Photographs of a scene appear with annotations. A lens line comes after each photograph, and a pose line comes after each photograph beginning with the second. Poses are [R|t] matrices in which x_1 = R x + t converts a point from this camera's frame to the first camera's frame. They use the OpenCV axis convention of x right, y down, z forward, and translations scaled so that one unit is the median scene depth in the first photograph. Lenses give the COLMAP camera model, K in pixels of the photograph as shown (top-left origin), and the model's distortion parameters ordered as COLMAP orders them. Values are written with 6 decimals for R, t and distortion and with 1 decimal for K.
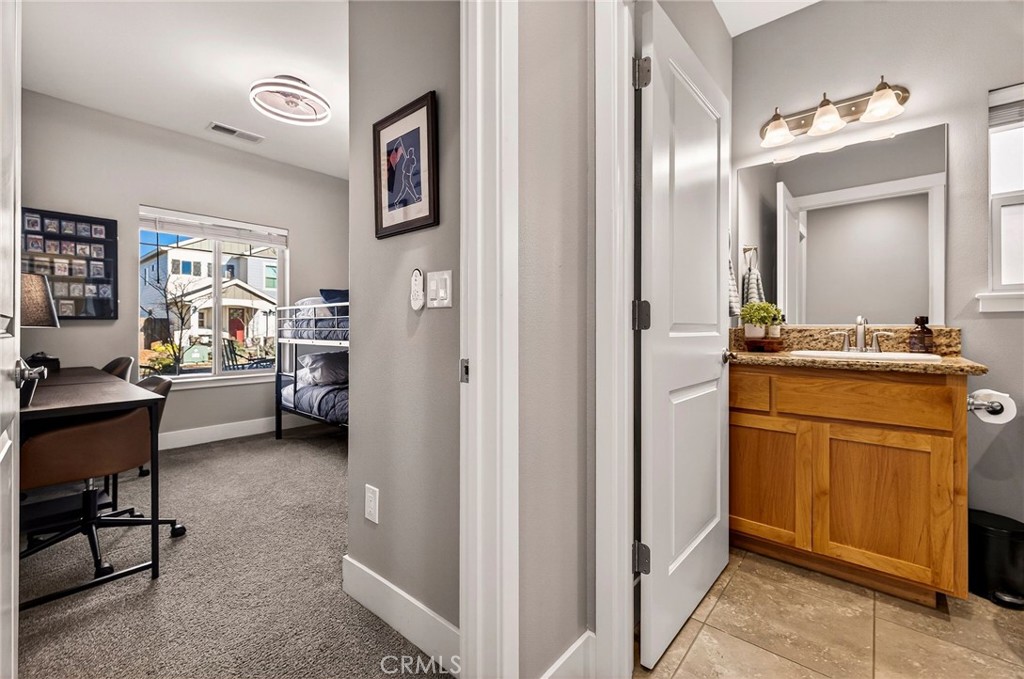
lens RADIAL K [[428.9, 0, 512.2], [0, 428.9, 327.6], [0, 0, 1]] dist [0.000640, -0.000008]
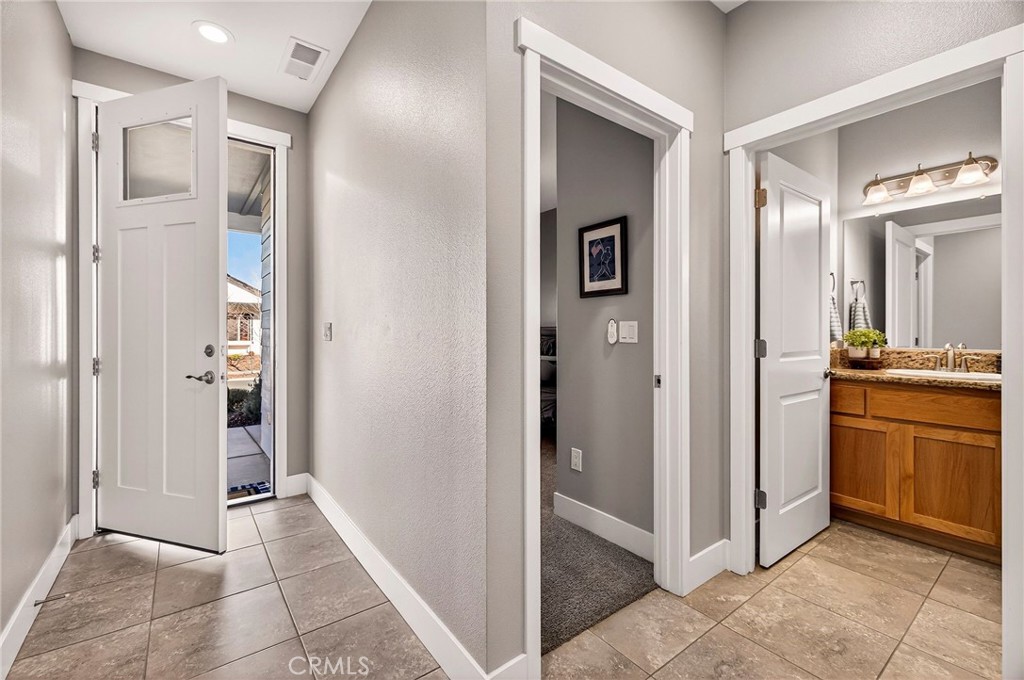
lens RADIAL K [[424.7, 0, 509.8], [0, 424.7, 331.8], [0, 0, 1]] dist [0.001799, 0.000142]
pose [[0.975208, -0.000688, -0.221290, -0.191705], [0.000891, 0.999999, 0.000817, -0.069000], [0.221289, -0.000994, 0.975208, -0.557456]]
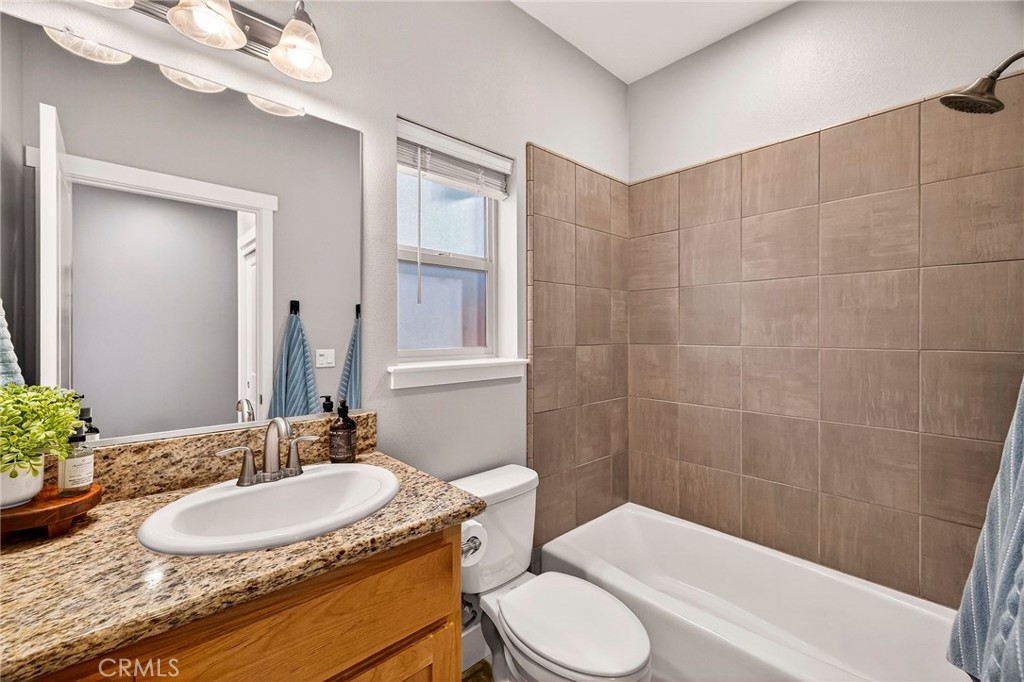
lens RADIAL K [[428.9, 0, 512.2], [0, 428.9, 329.1], [0, 0, 1]] dist [0.000640, -0.000008]
pose [[0.108754, 0.009900, 0.994019, 0.336180], [-0.003995, 0.999947, -0.009521, -0.142798], [-0.994061, -0.002936, 0.108788, 0.708683]]
